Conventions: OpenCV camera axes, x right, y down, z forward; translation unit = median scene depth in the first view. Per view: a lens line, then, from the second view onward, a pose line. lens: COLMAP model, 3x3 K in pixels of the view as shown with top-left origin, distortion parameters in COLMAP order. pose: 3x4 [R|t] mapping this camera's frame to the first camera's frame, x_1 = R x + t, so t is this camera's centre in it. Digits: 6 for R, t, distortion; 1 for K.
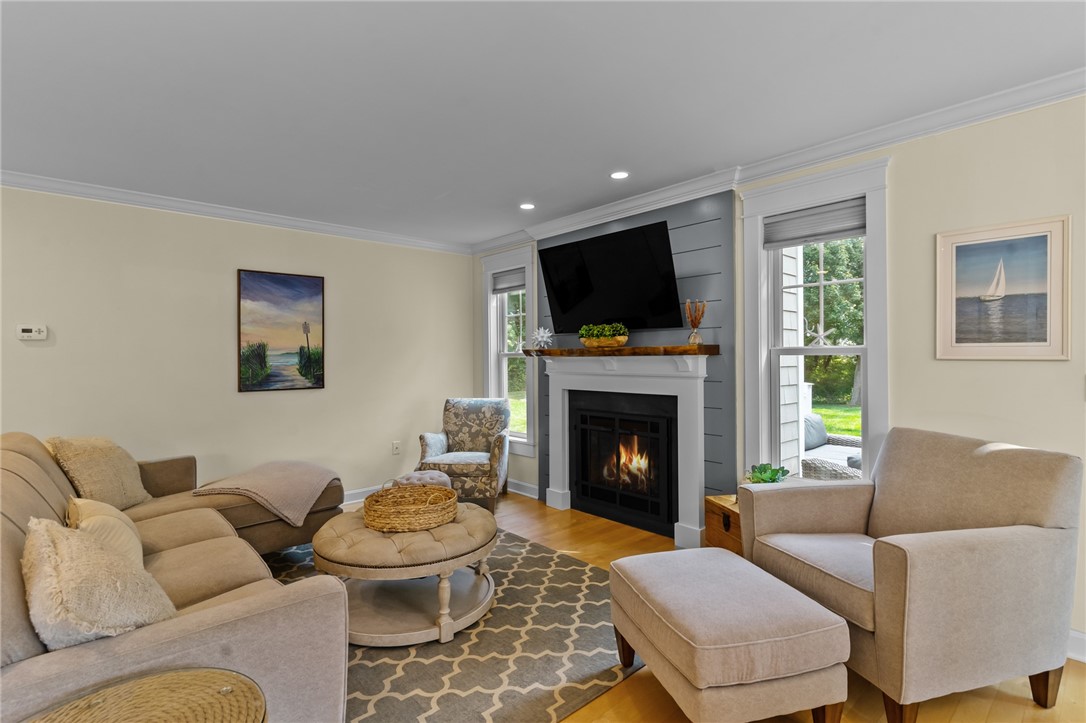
lens RADIAL K [[517.6, 0, 543.7], [0, 517.6, 357.5], [0, 0, 1]] dist [0.004114, 0.000319]
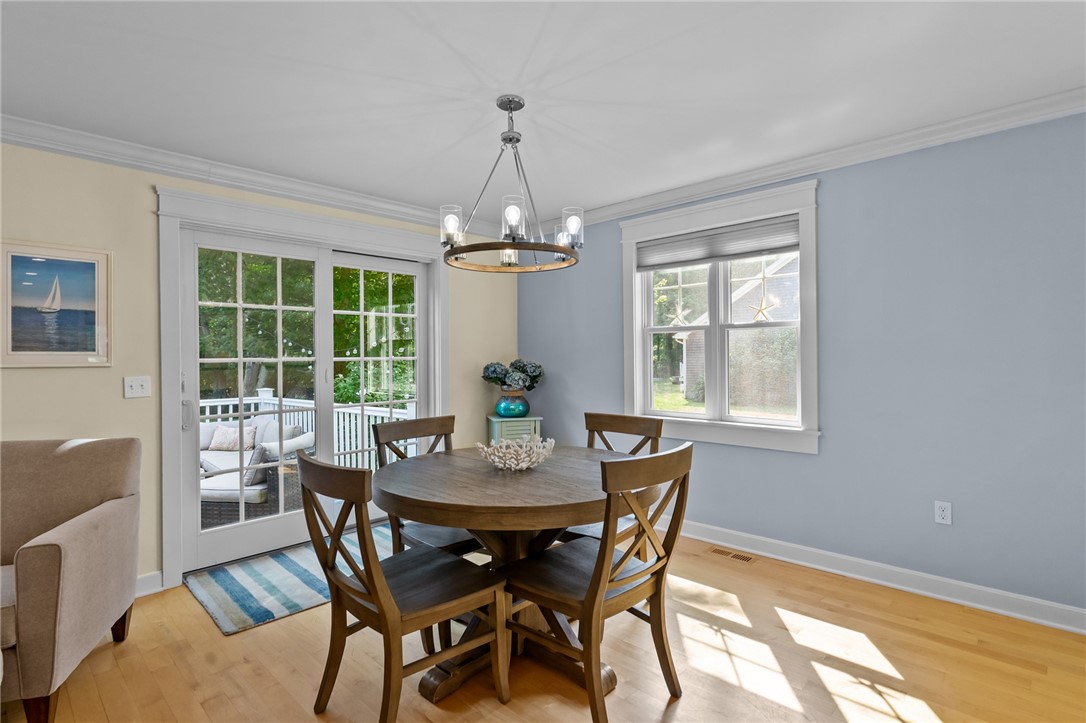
lens RADIAL K [[536.1, 0, 542.8], [0, 536.1, 349.6], [0, 0, 1]] dist [0.000133, -0.000152]
pose [[-0.070341, 0.017645, 0.997367, -0.226922], [0.013541, 0.999768, -0.016733, 0.000322], [-0.997431, 0.012329, -0.070564, 0.034333]]
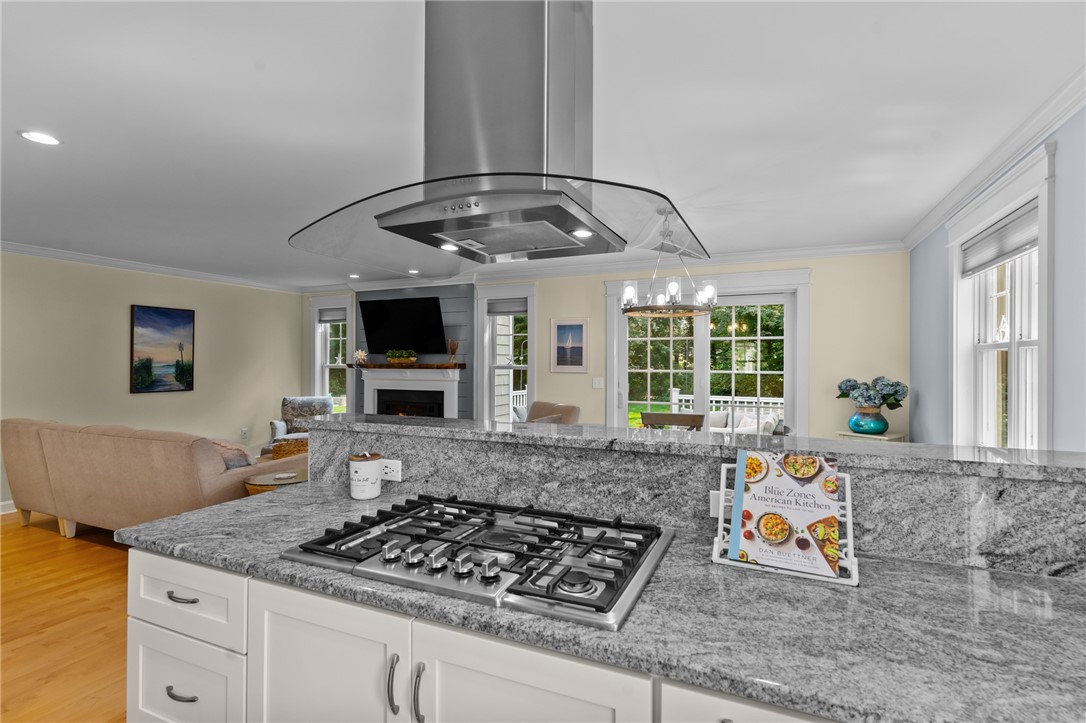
lens RADIAL K [[517.6, 0, 543.7], [0, 517.6, 357.5], [0, 0, 1]] dist [0.004114, 0.000319]
pose [[0.913429, 0.012867, 0.406795, -0.171388], [-0.007821, 0.999870, -0.014065, -0.021515], [-0.406923, 0.009666, 0.913411, -0.844284]]
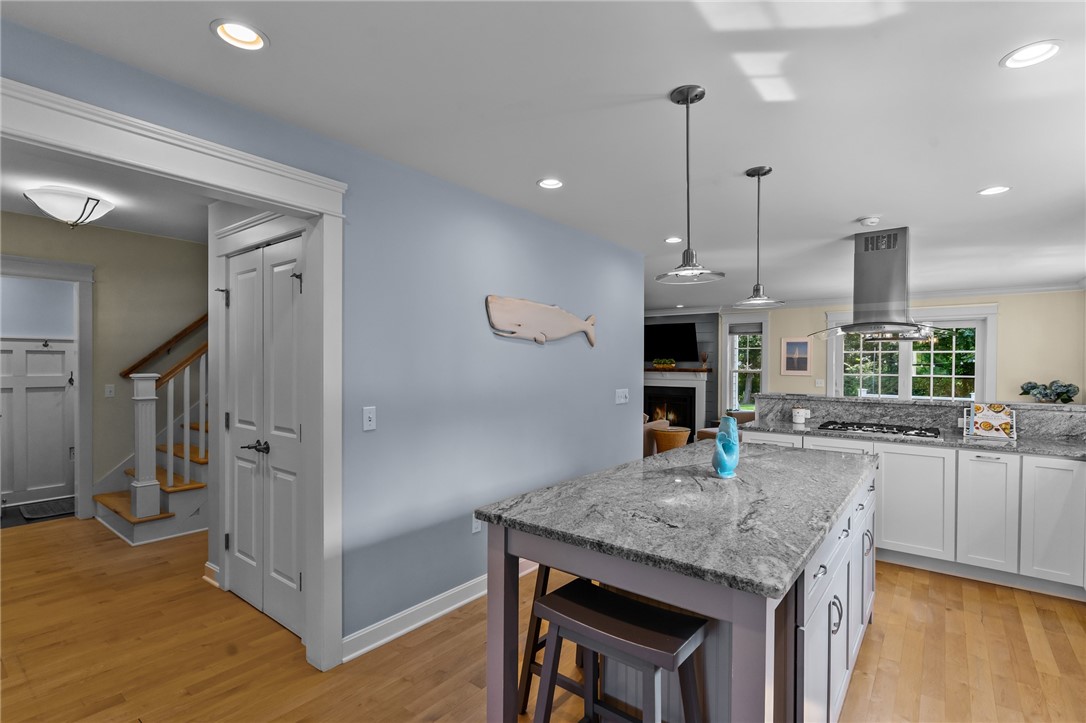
lens RADIAL K [[511.9, 0, 545.0], [0, 511.9, 365.7], [0, 0, 1]] dist [-0.000181, 0.000953]
pose [[0.984874, 0.010779, 0.172939, -0.981990], [-0.011258, 0.999935, 0.001786, -0.033295], [-0.172908, -0.003706, 0.984931, -1.483243]]
